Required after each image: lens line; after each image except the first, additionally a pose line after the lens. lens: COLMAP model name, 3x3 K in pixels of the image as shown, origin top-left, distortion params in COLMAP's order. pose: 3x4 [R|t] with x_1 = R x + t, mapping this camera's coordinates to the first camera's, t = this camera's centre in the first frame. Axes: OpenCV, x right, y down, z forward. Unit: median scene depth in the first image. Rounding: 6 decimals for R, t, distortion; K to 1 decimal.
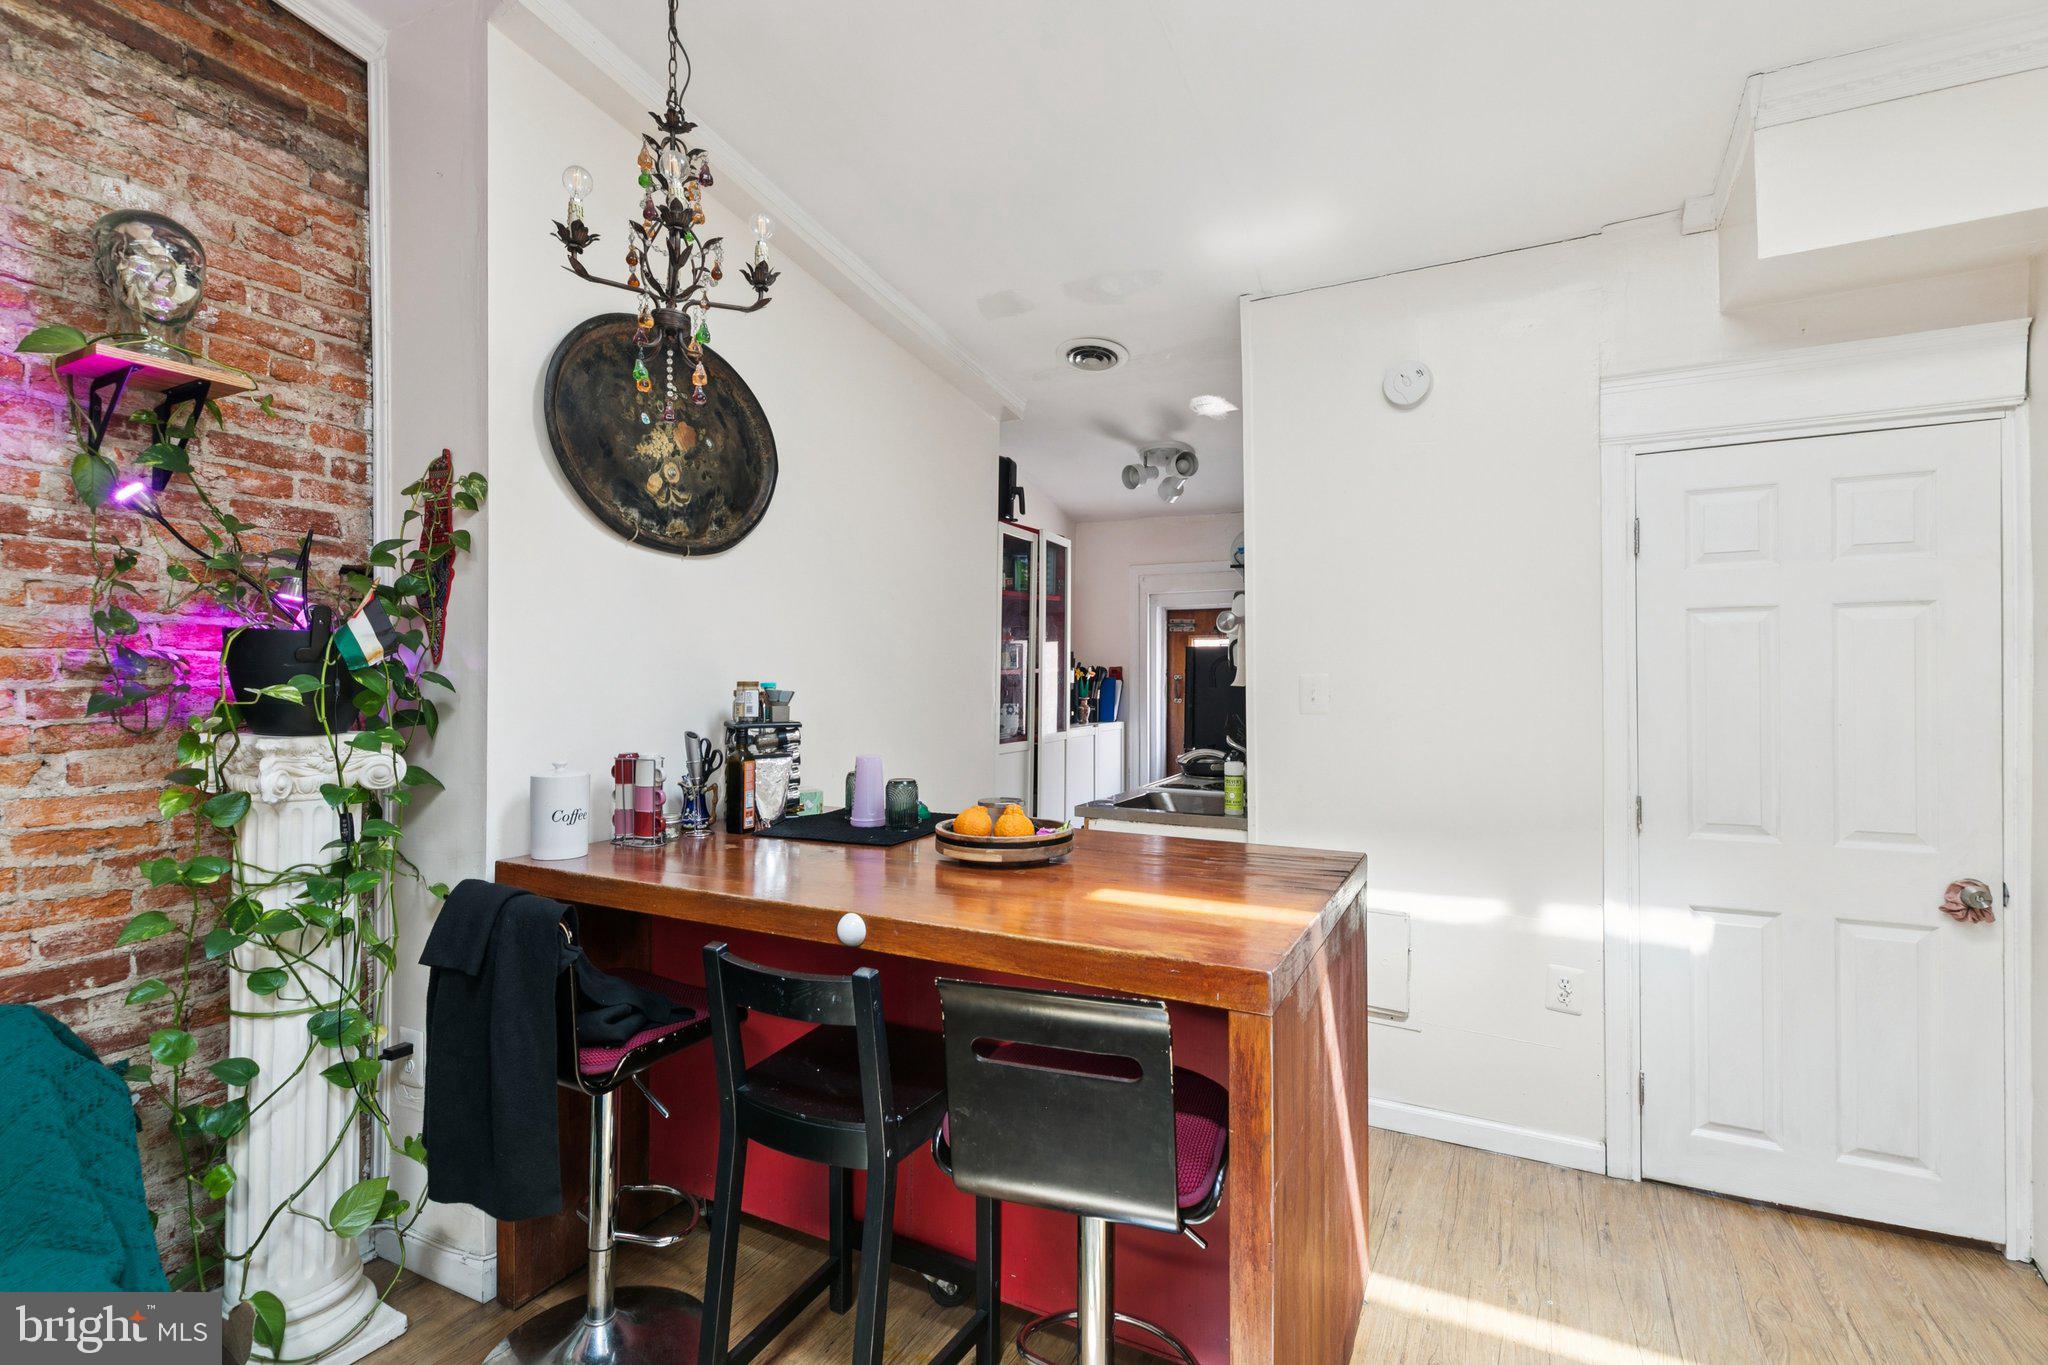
lens RADIAL K [[935.9, 0, 1011.9], [0, 935.9, 675.4], [0, 0, 1]] dist [-0.000602, -0.000163]
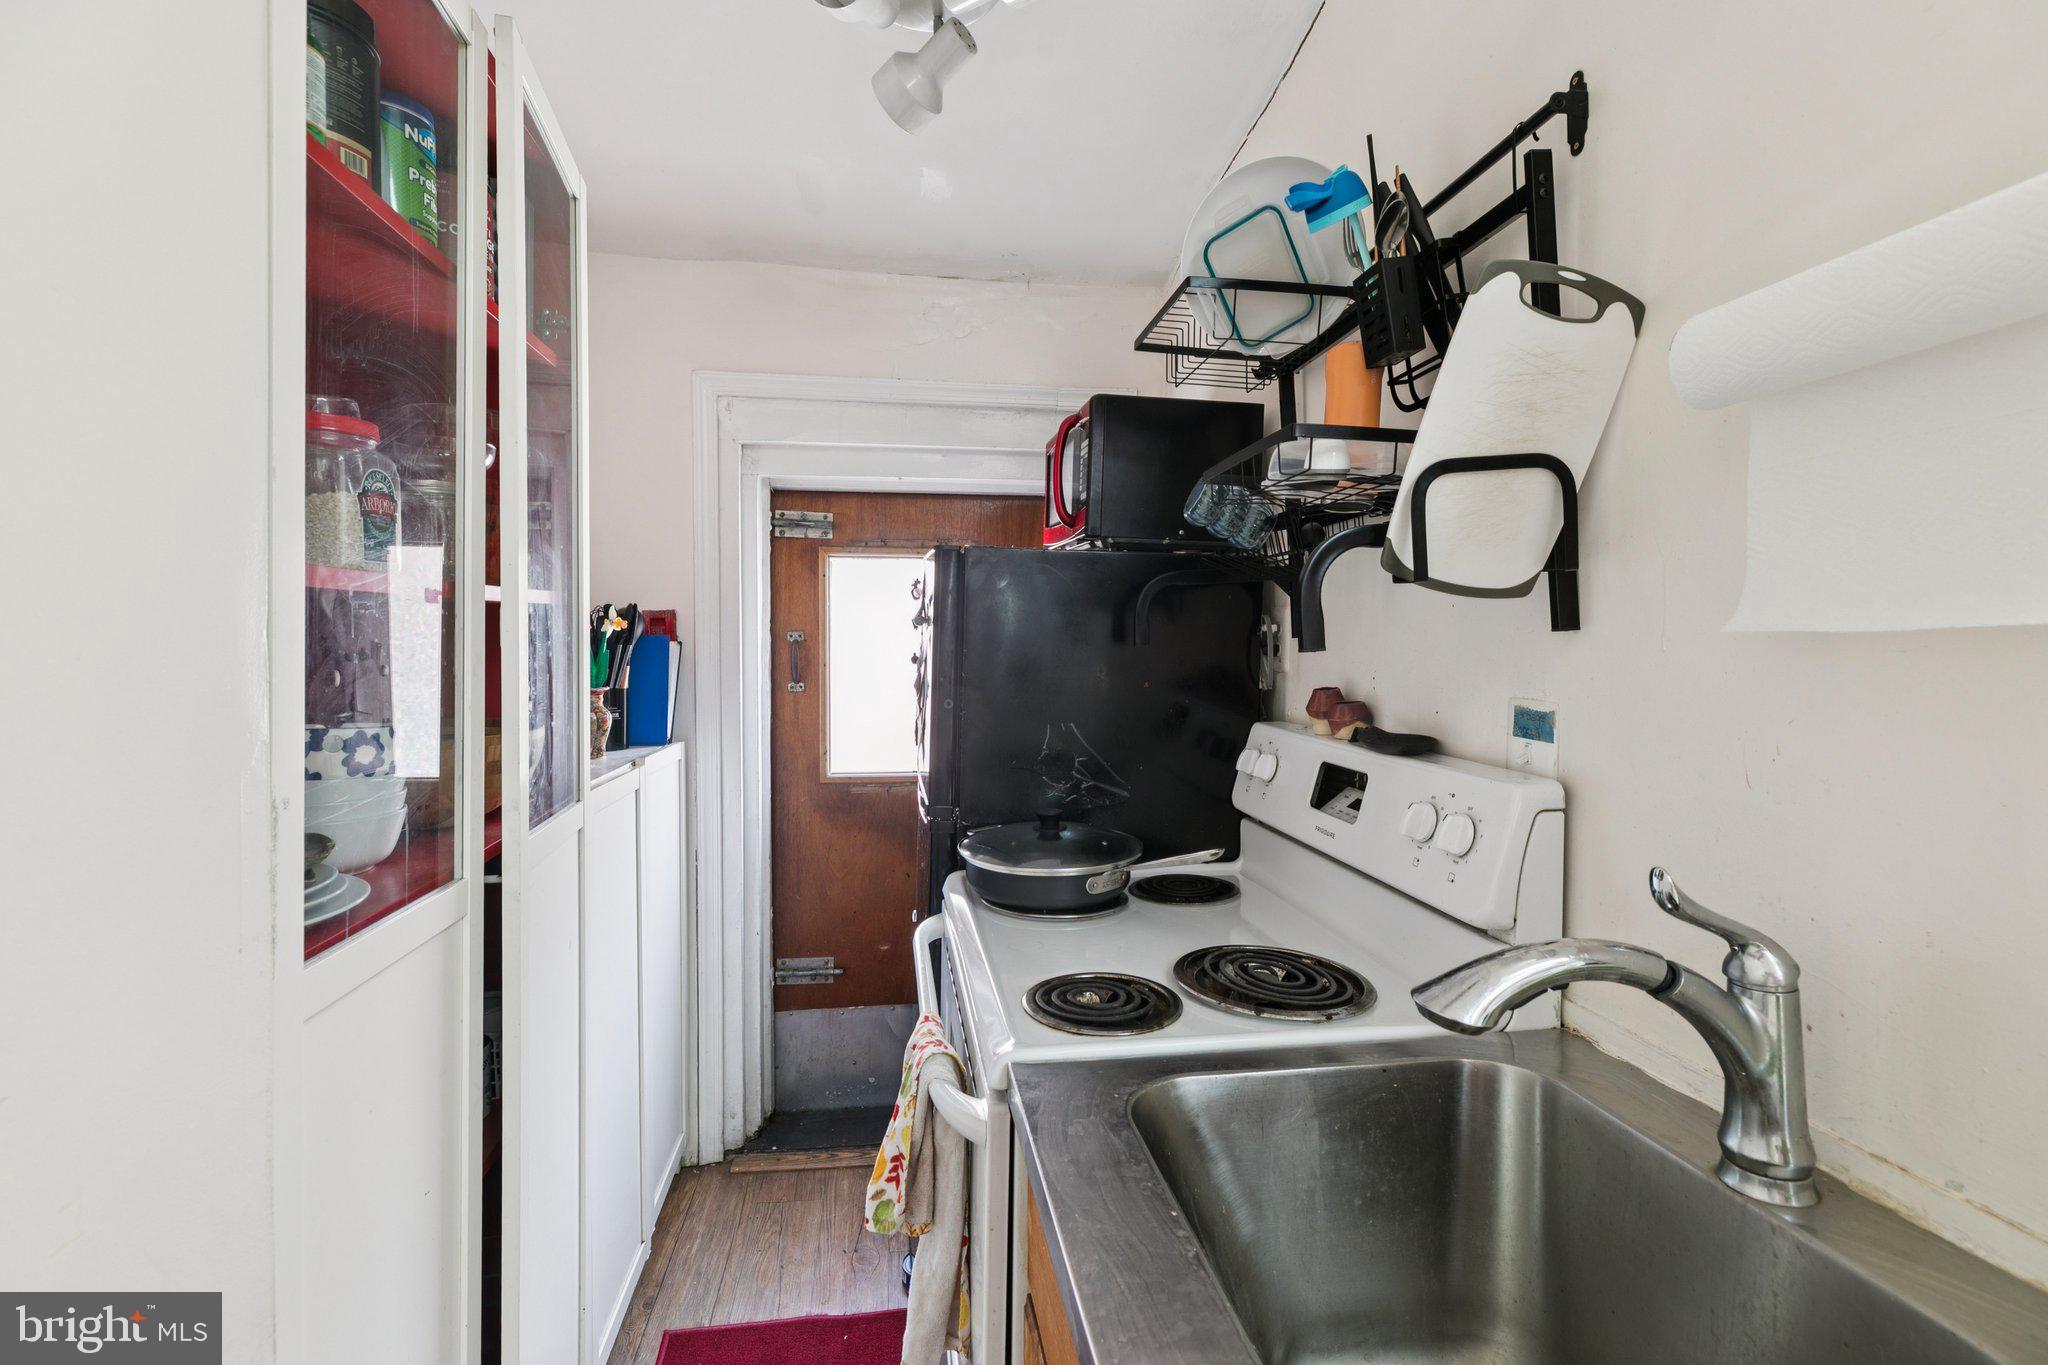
lens RADIAL K [[935.9, 0, 1034.2], [0, 935.9, 682.8], [0, 0, 1]] dist [-0.000602, -0.000163]
pose [[0.801656, -0.017976, 0.597515, -0.005291], [-0.005954, 0.999258, 0.038049, 0.006711], [-0.597756, -0.034060, 0.800954, 0.576380]]
